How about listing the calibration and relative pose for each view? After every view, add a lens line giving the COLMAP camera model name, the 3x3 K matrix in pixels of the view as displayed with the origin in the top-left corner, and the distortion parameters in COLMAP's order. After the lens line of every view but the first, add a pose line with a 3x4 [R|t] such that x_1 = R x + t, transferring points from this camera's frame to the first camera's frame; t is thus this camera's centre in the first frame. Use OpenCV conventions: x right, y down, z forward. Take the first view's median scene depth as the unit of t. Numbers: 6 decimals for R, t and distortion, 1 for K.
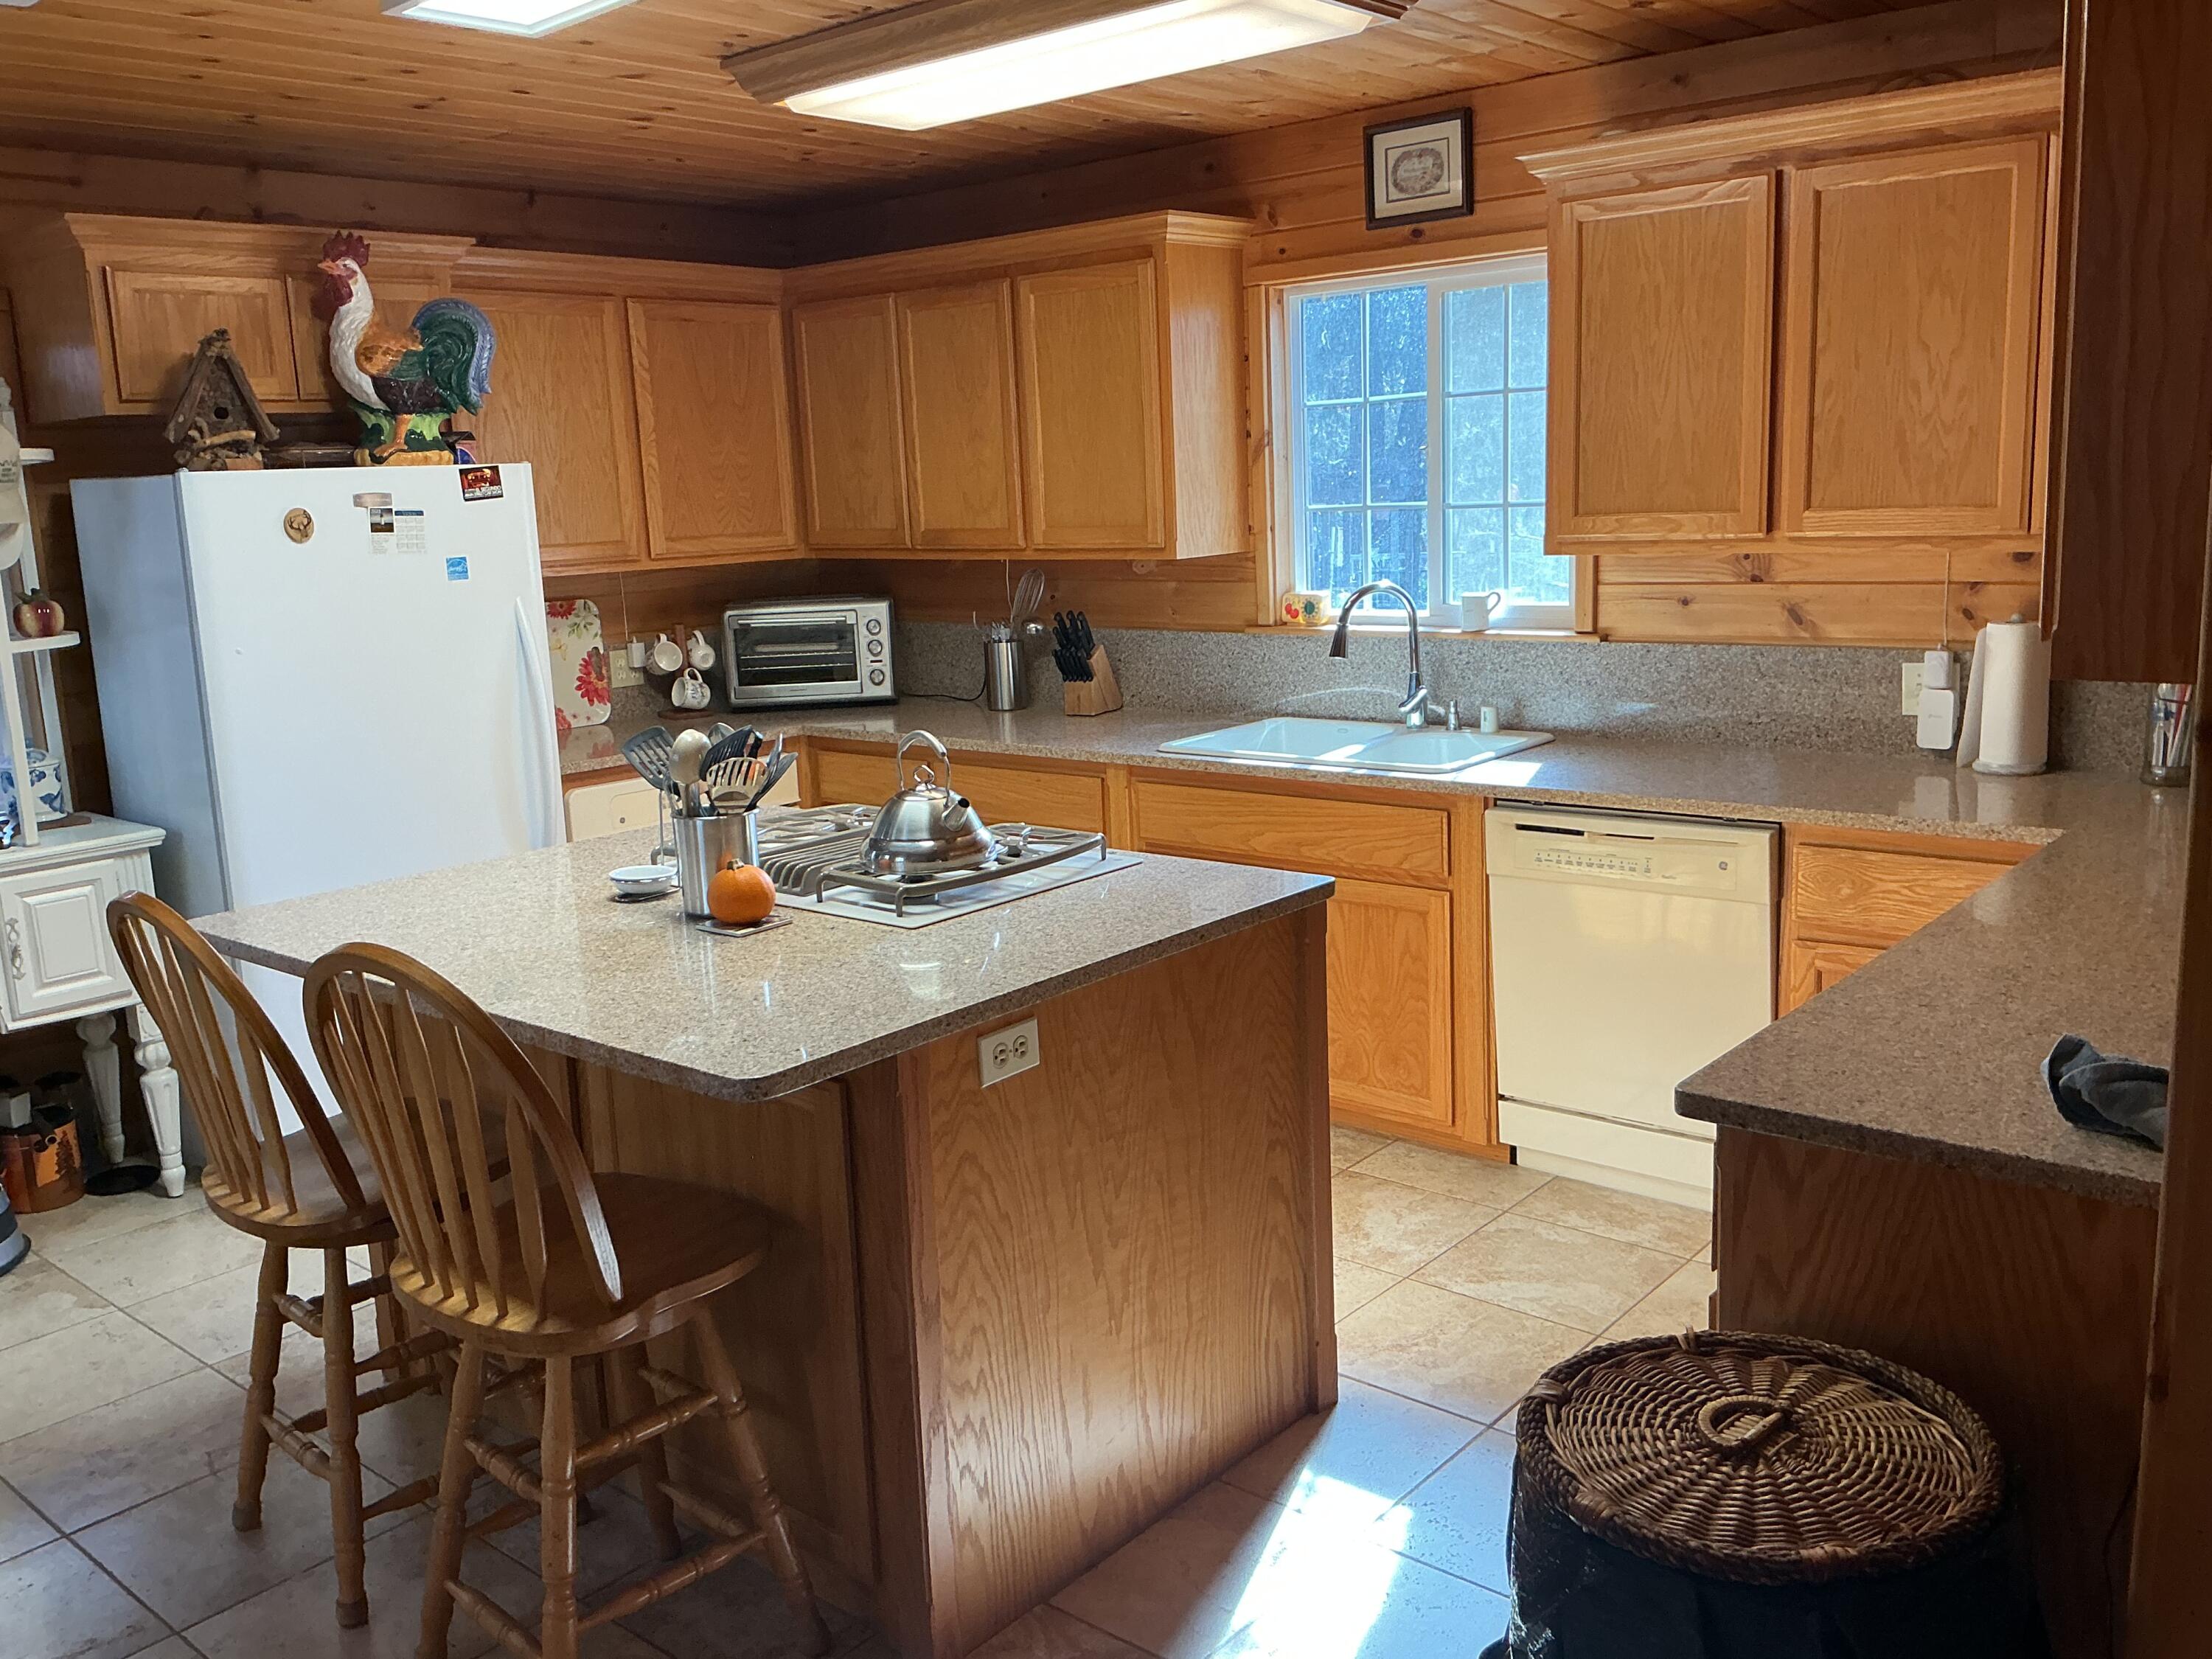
lens RADIAL K [[1829.8, 0, 1106.0], [0, 1829.8, 829.5], [0, 0, 1]] dist [0.116590, -0.224875]
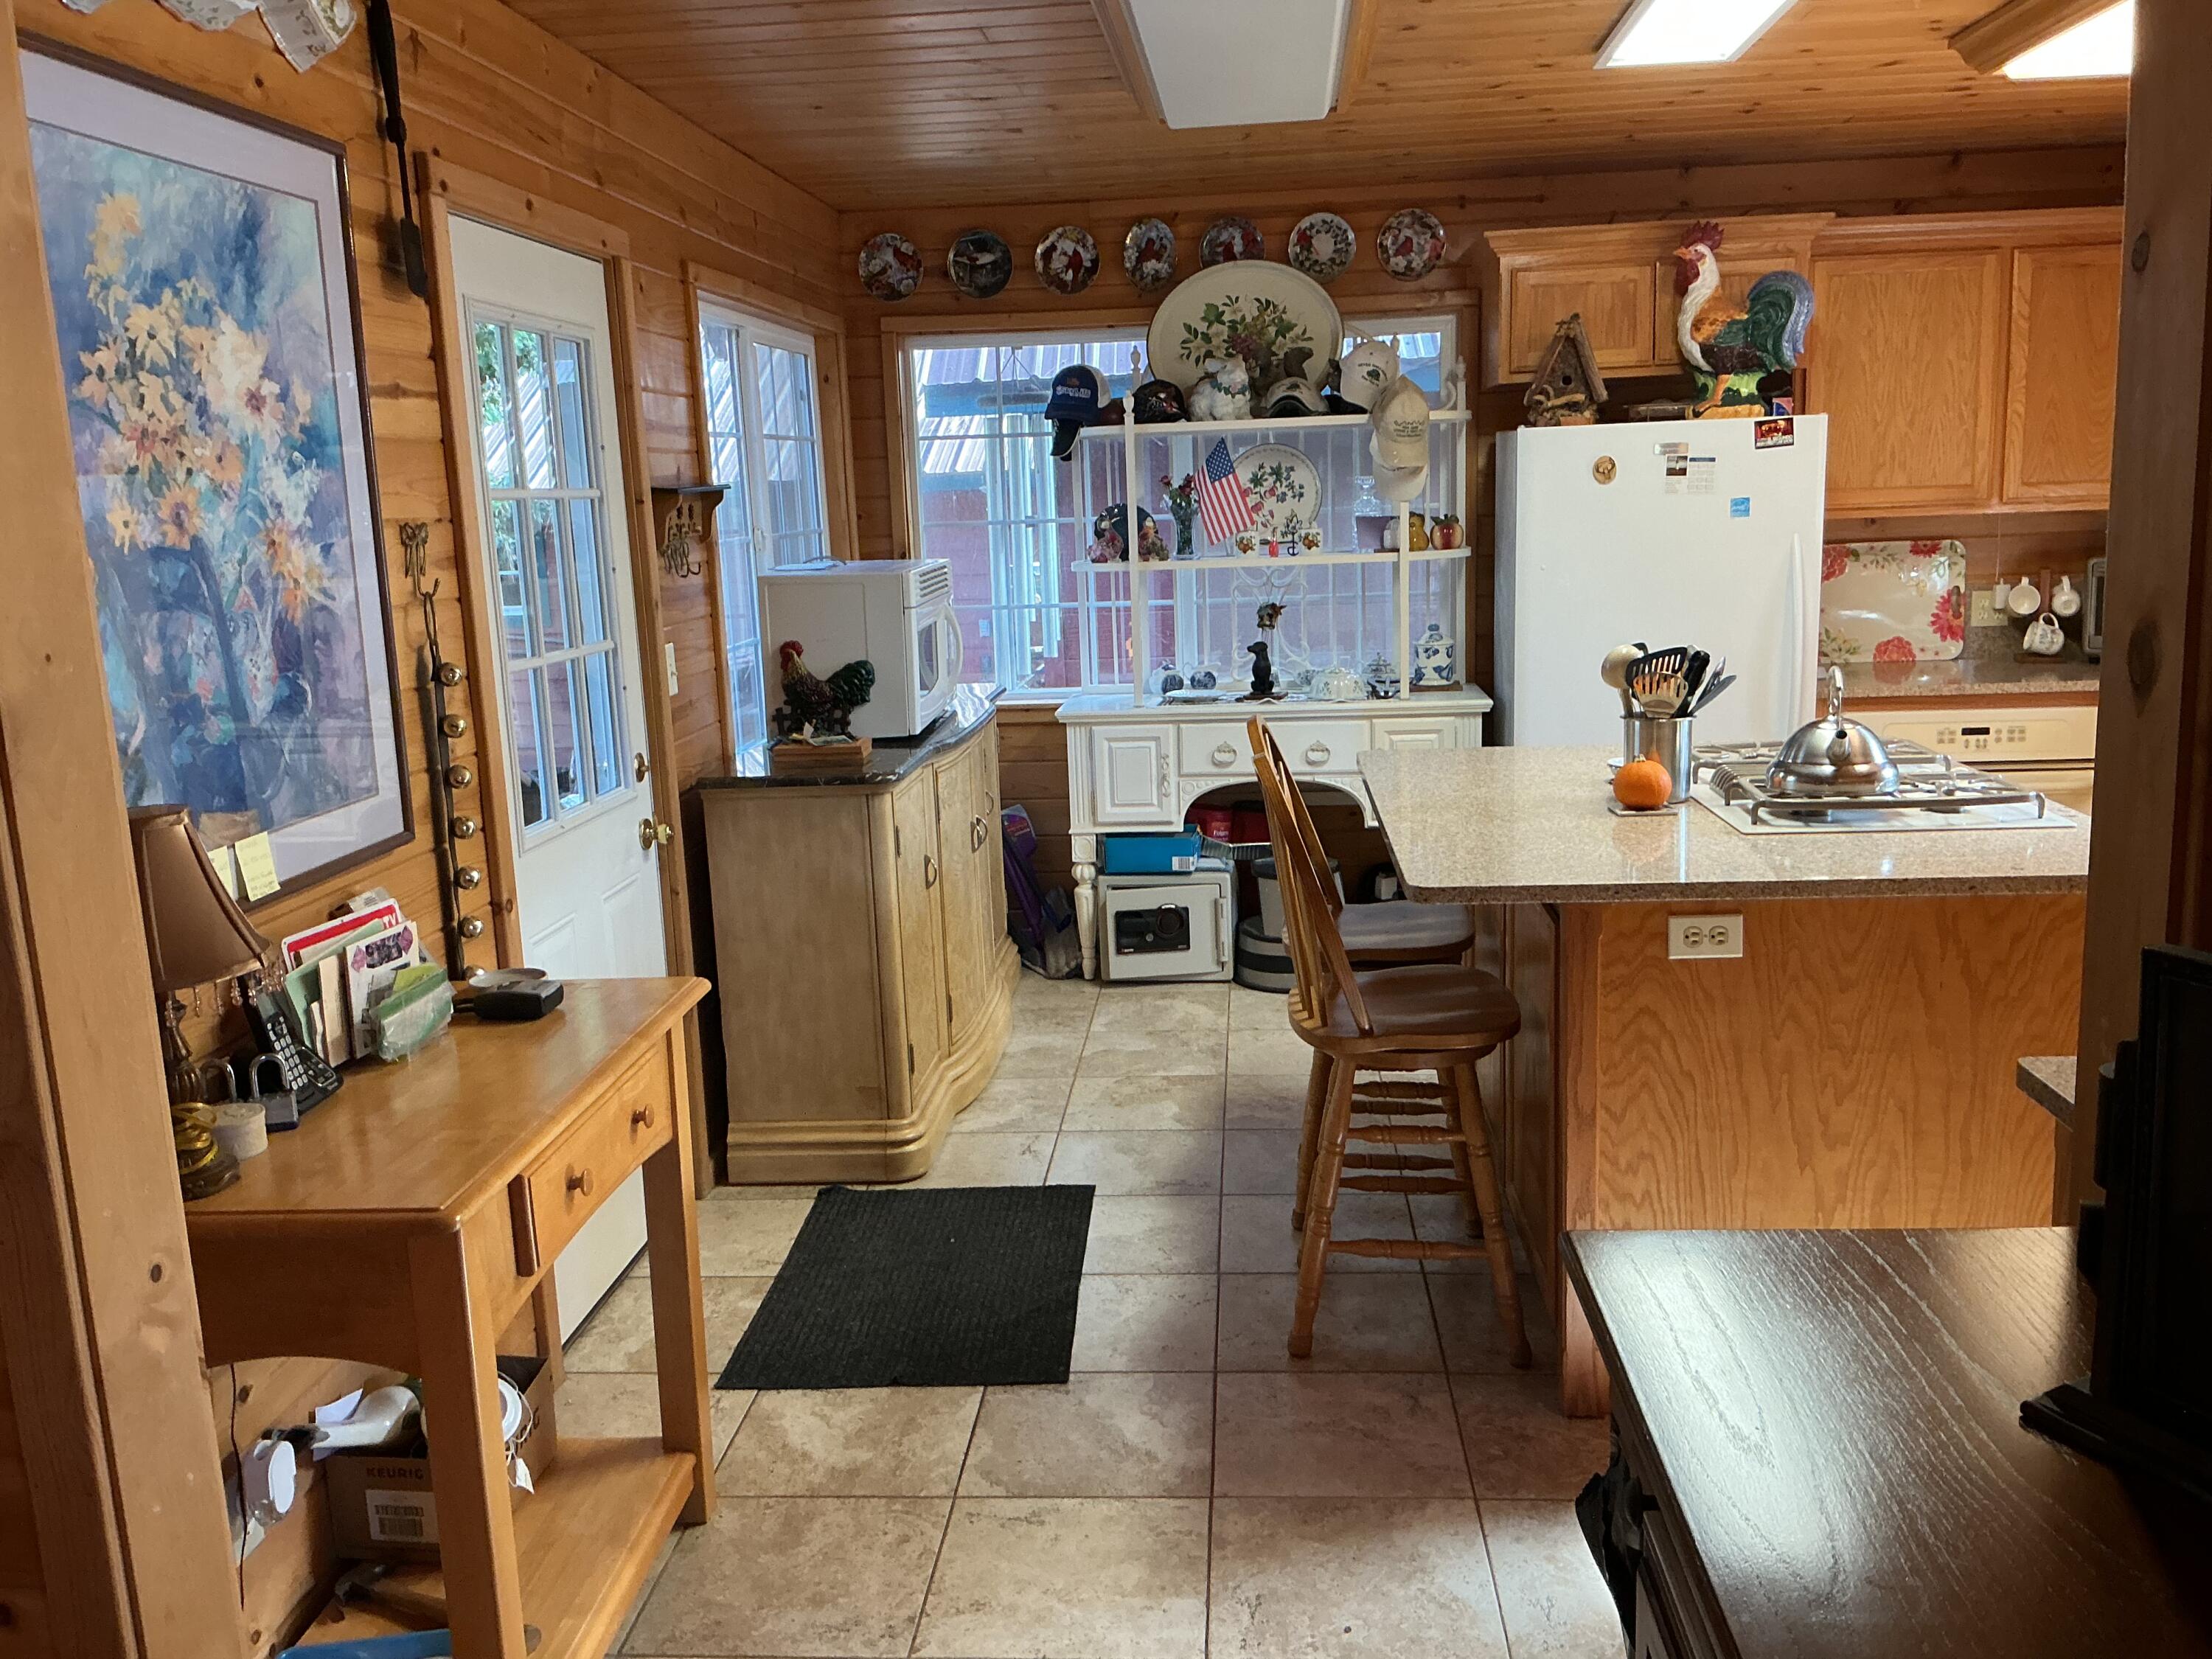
lens RADIAL K [[1829.8, 0, 1106.0], [0, 1829.8, 829.5], [0, 0, 1]] dist [0.116590, -0.224875]
pose [[0.596069, 0.170935, -0.784527, 0.373096], [-0.141596, 0.984142, 0.106845, -0.010466], [0.790349, 0.047399, 0.610820, -0.014409]]
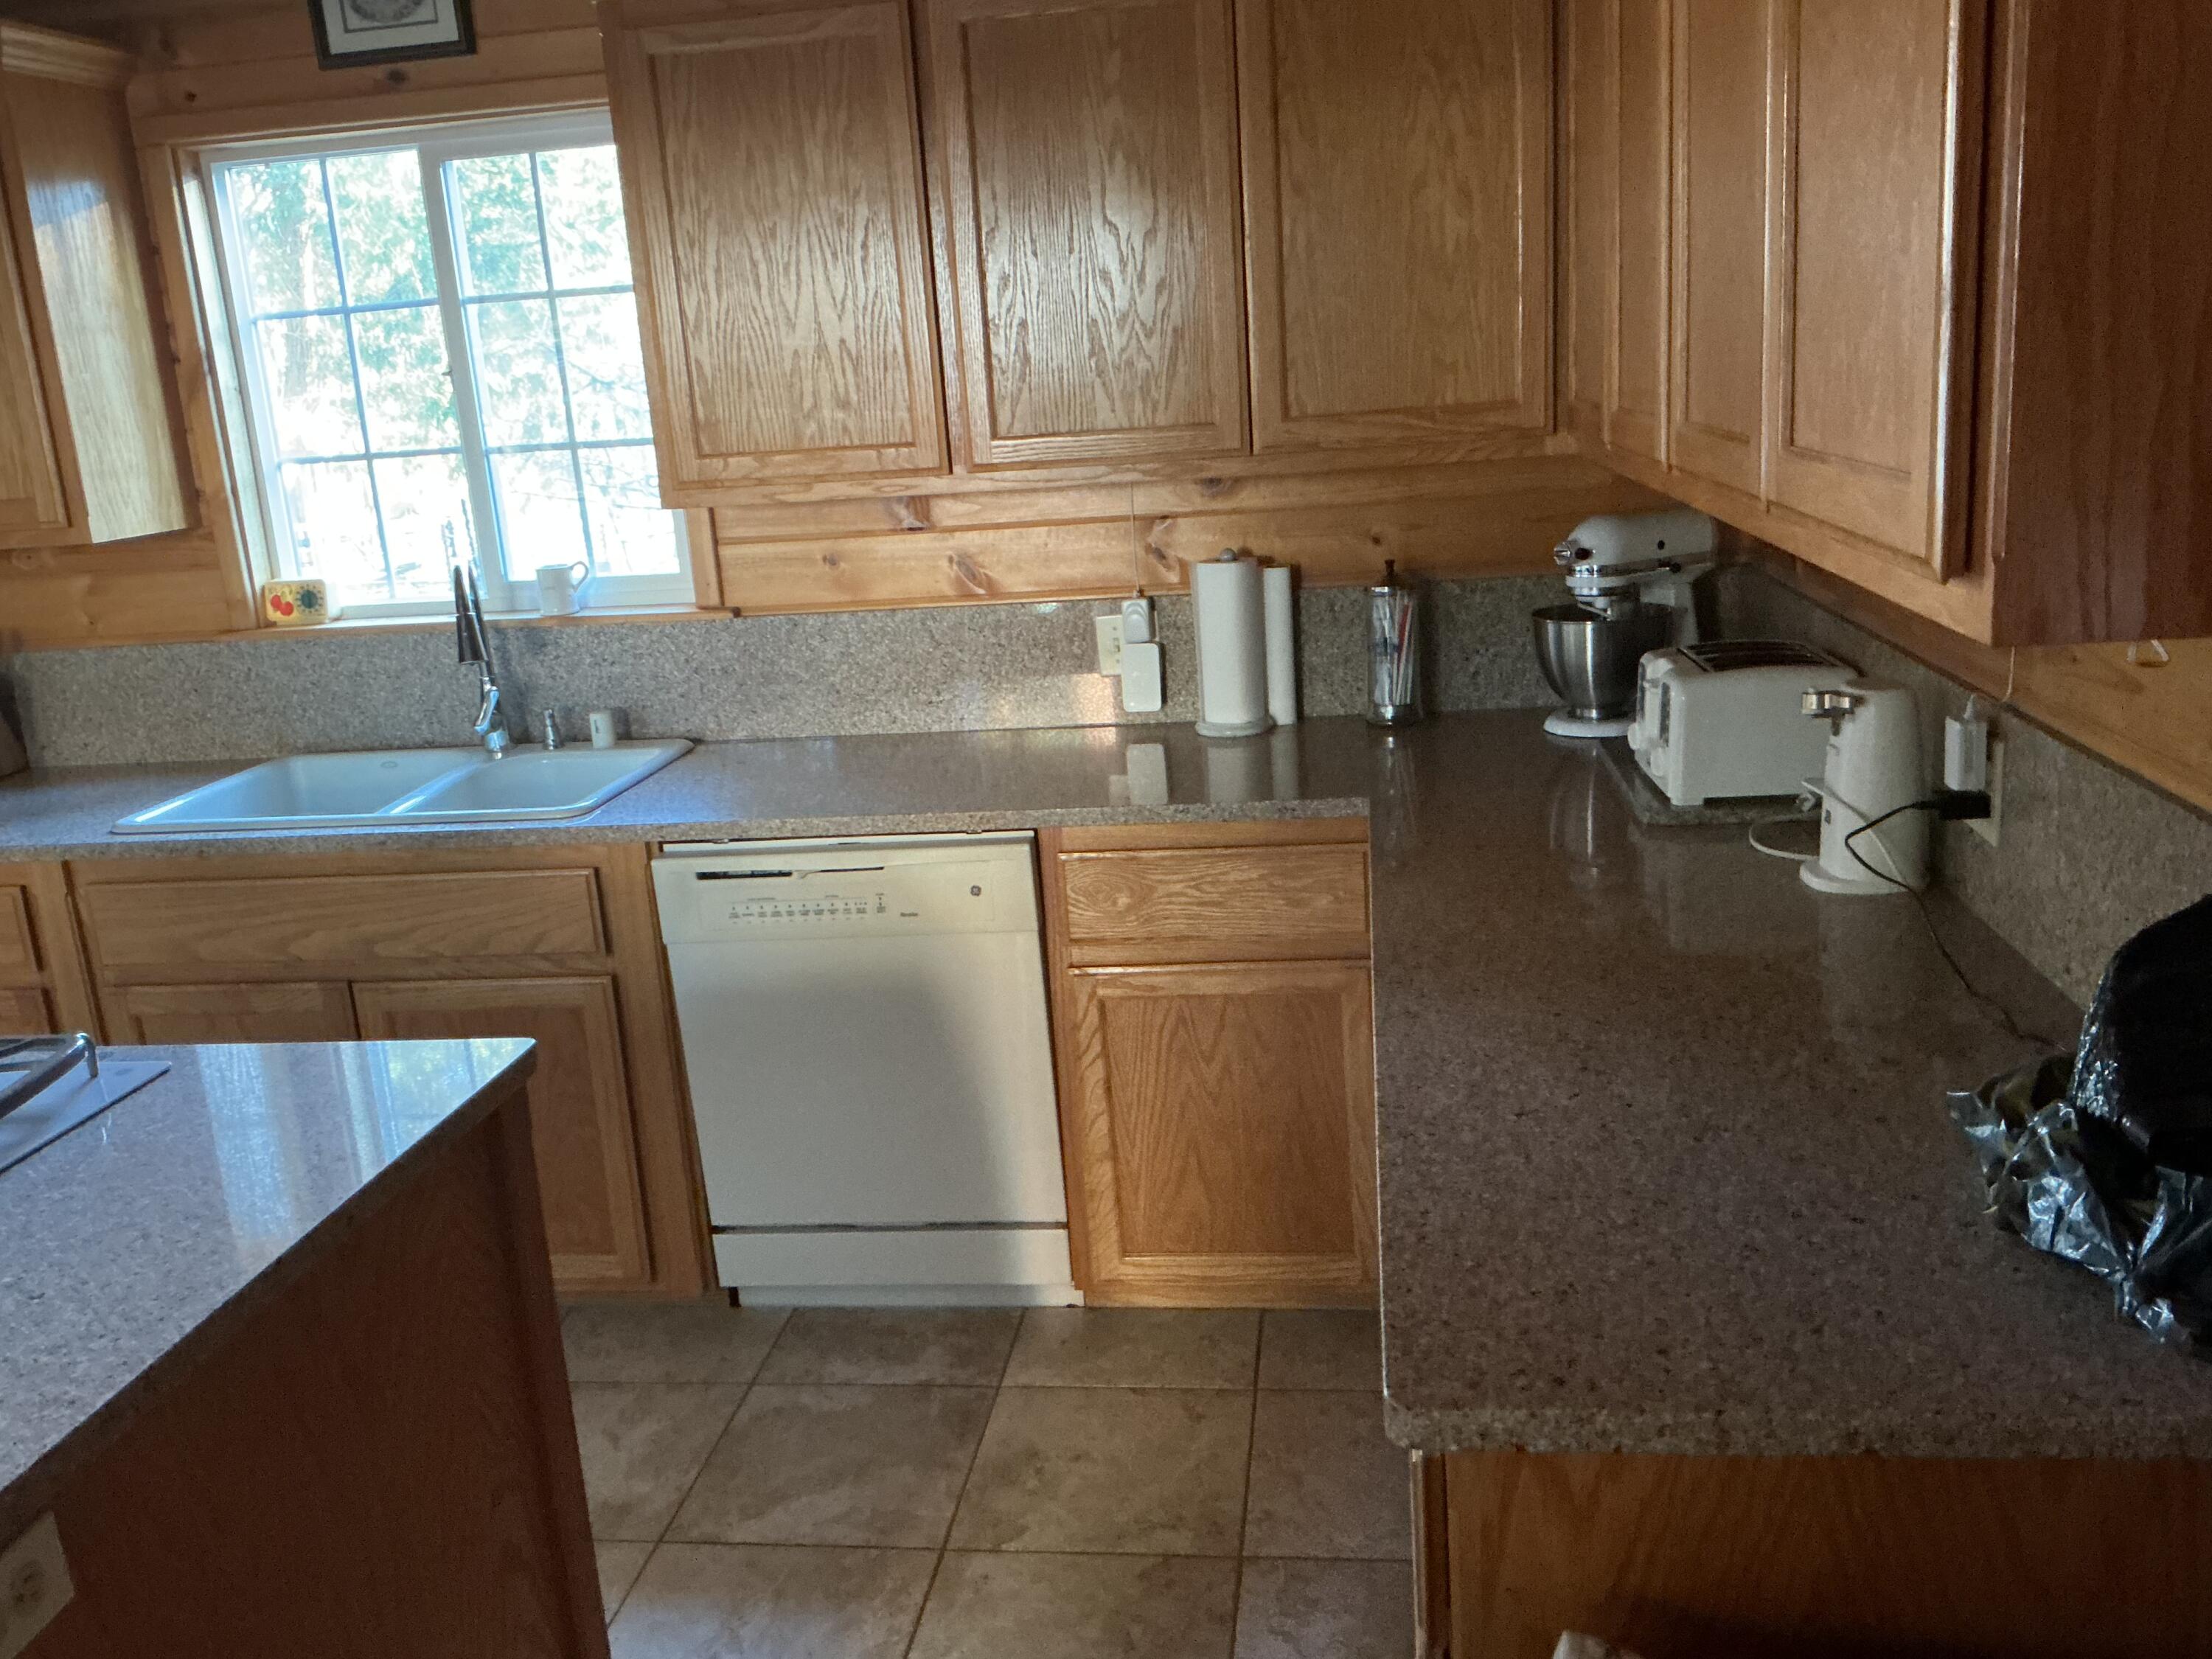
lens RADIAL K [[1791.2, 0, 1106.0], [0, 1791.2, 829.5], [0, 0, 1]] dist [0.094689, -0.201808]
pose [[0.837643, -0.144577, 0.526737, -0.016193], [0.132541, 0.989313, 0.060769, -0.038903], [-0.529893, 0.018912, 0.847853, 0.275076]]
